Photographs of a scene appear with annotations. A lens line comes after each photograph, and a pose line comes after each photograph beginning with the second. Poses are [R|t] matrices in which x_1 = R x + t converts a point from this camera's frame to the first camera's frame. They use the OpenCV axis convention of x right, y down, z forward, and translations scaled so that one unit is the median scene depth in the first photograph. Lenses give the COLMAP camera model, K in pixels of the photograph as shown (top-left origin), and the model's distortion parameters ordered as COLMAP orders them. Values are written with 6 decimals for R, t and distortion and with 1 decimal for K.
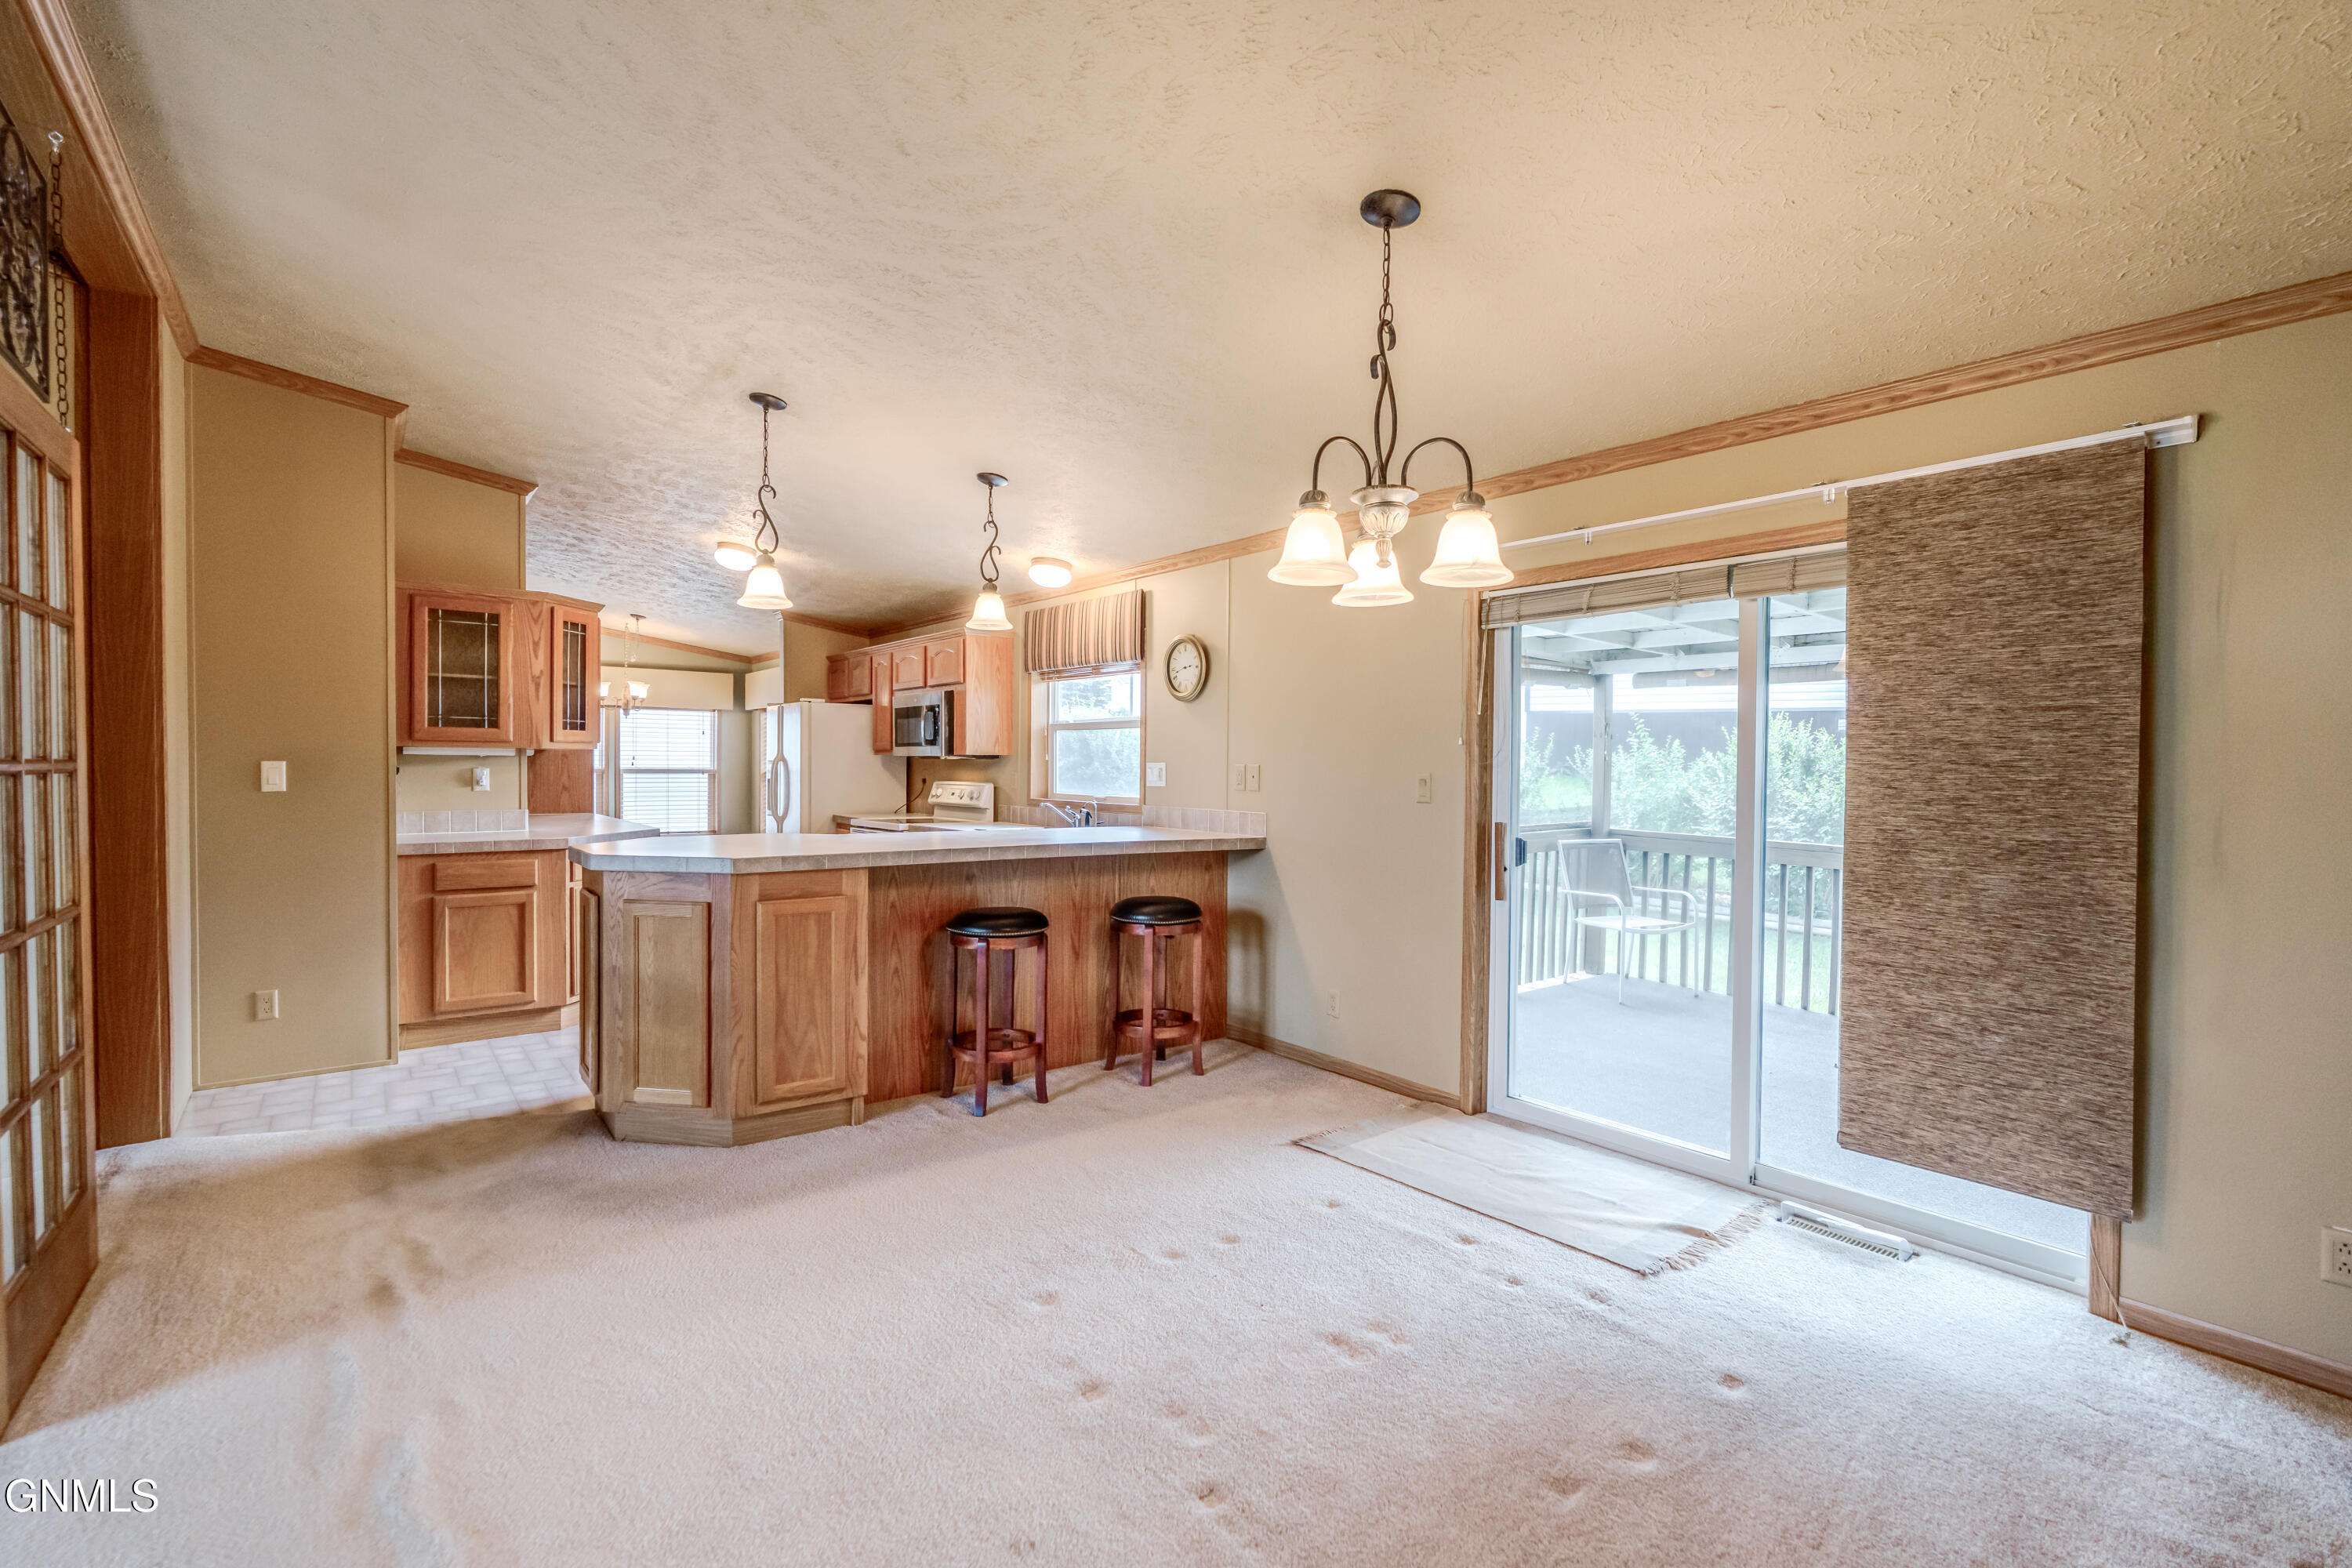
lens RADIAL K [[1070.3, 0, 1150.2], [0, 1070.3, 782.6], [0, 0, 1]] dist [0.002509, 0.000406]
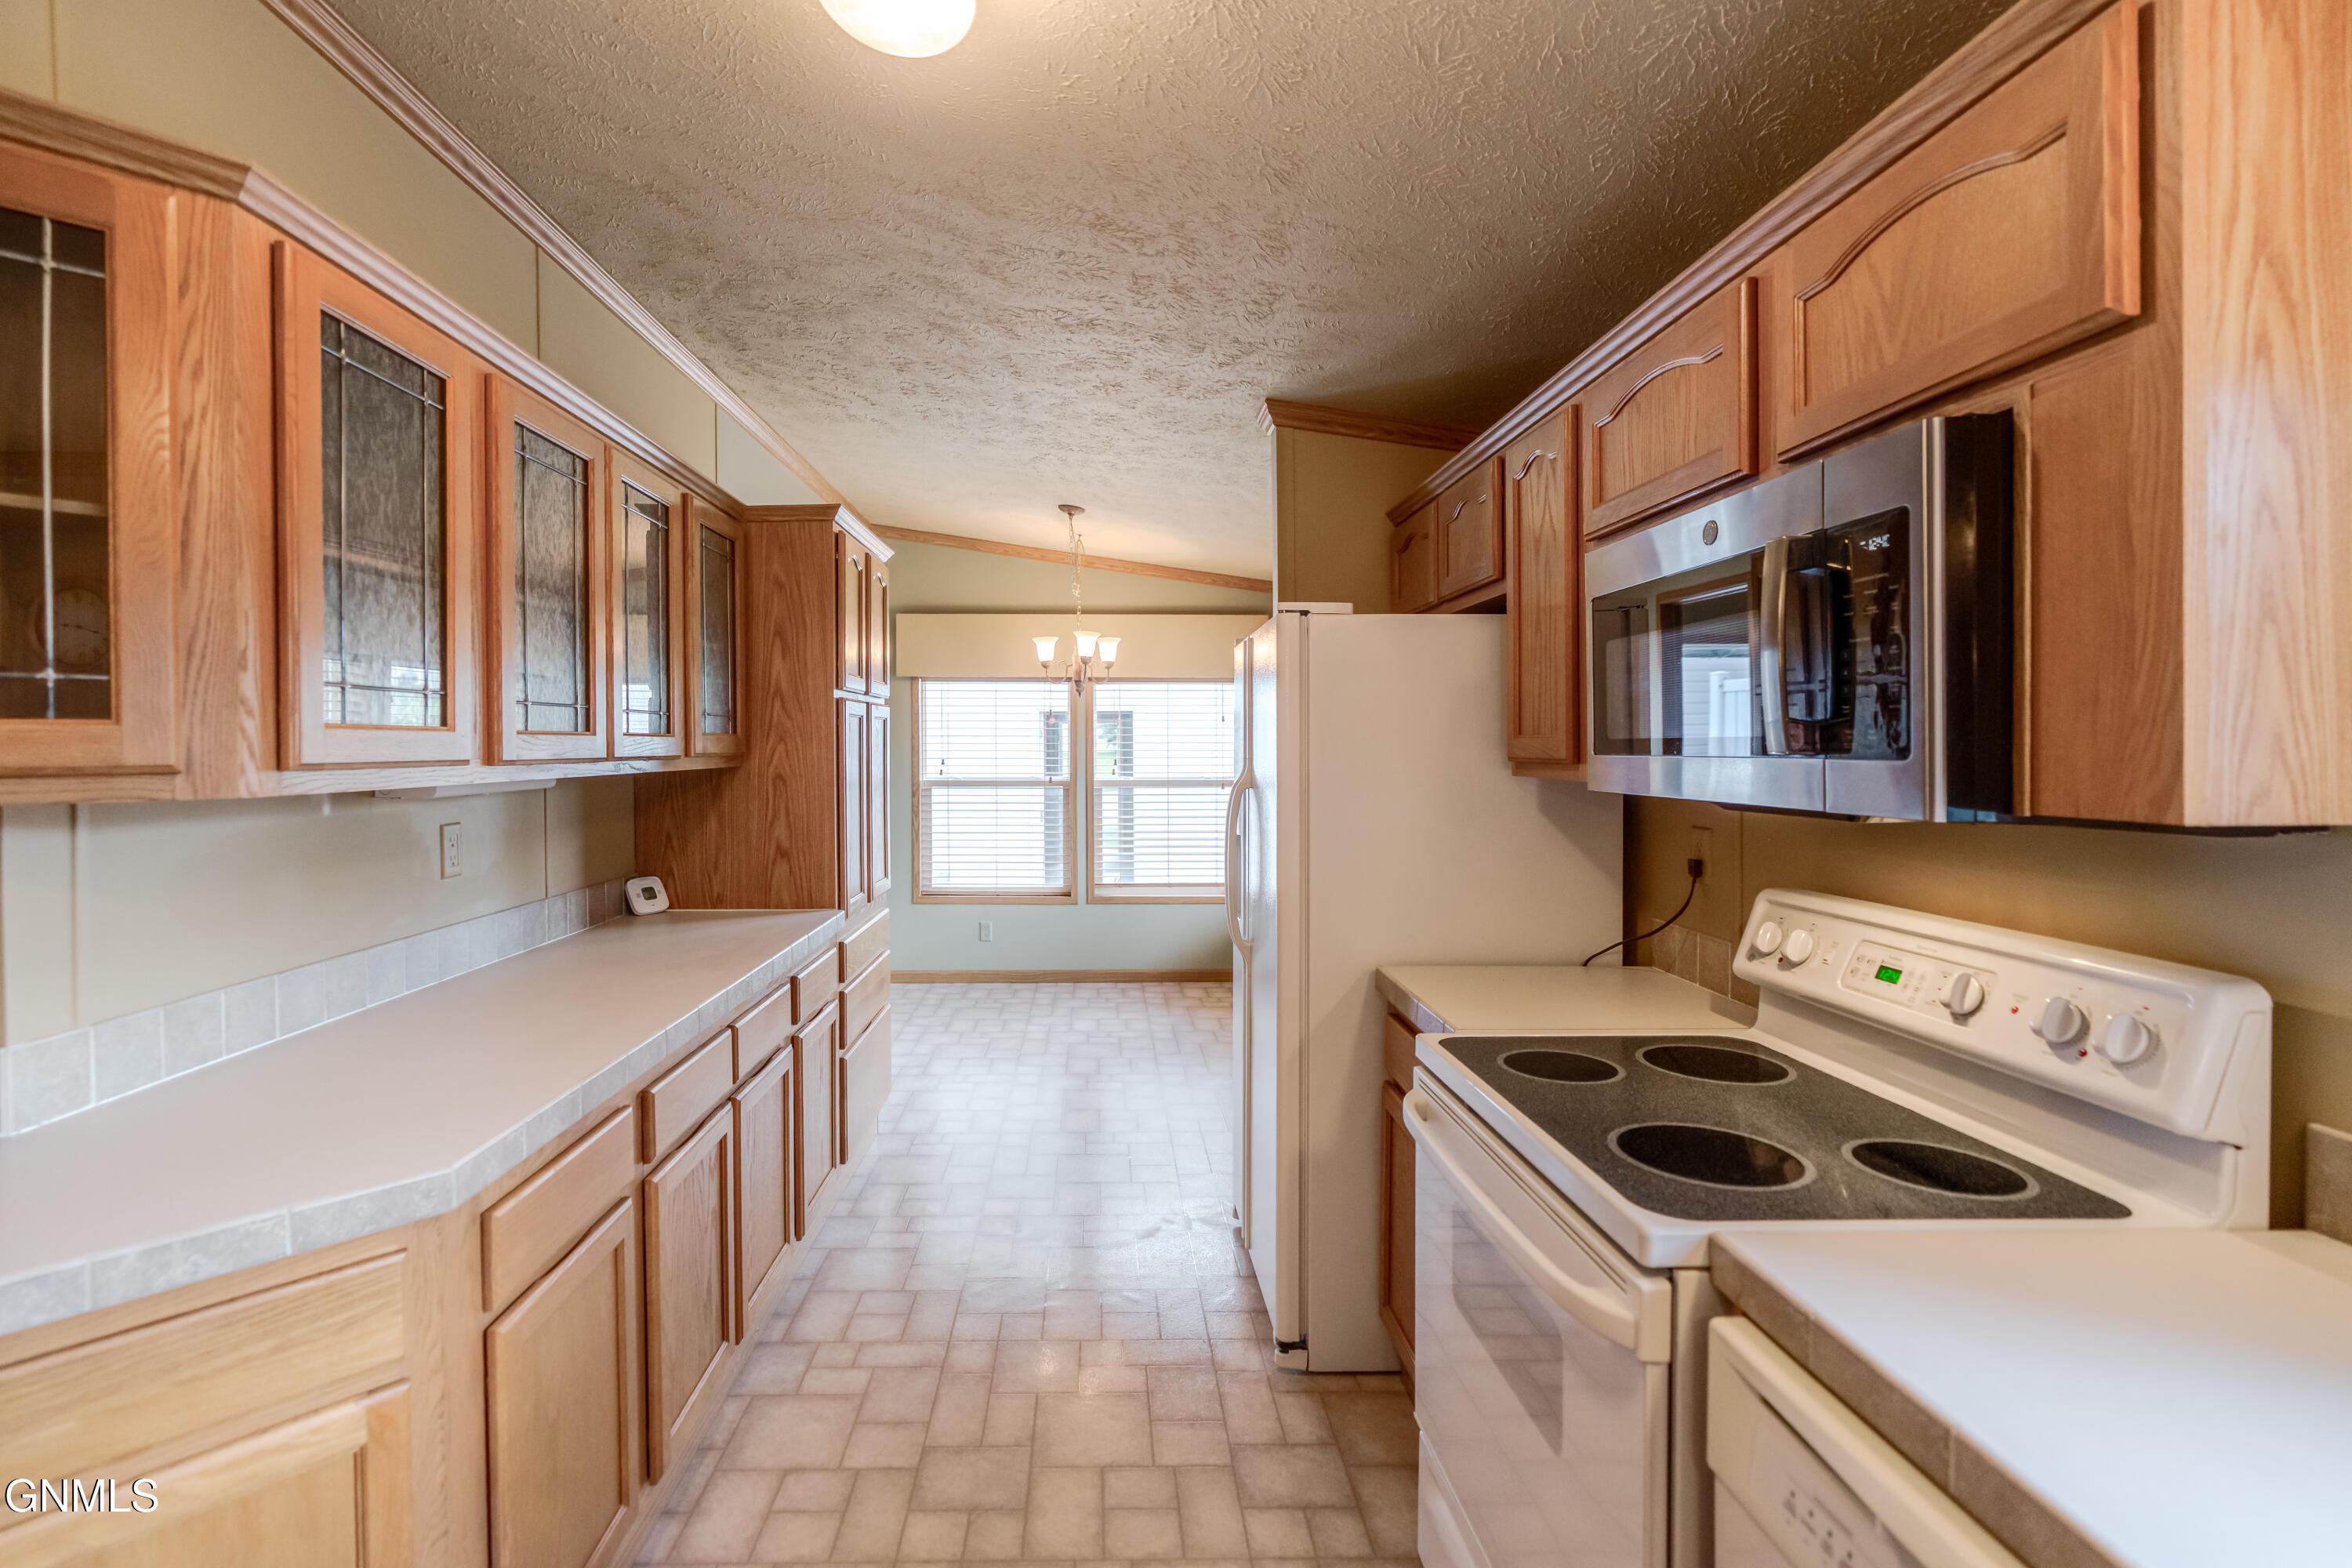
lens RADIAL K [[1070.3, 0, 1150.2], [0, 1070.3, 782.6], [0, 0, 1]] dist [0.002509, 0.000406]
pose [[0.835703, 0.012377, -0.549042, -0.179987], [-0.009913, 0.999923, 0.007452, -0.026686], [0.549093, -0.000785, 0.835761, 0.700044]]
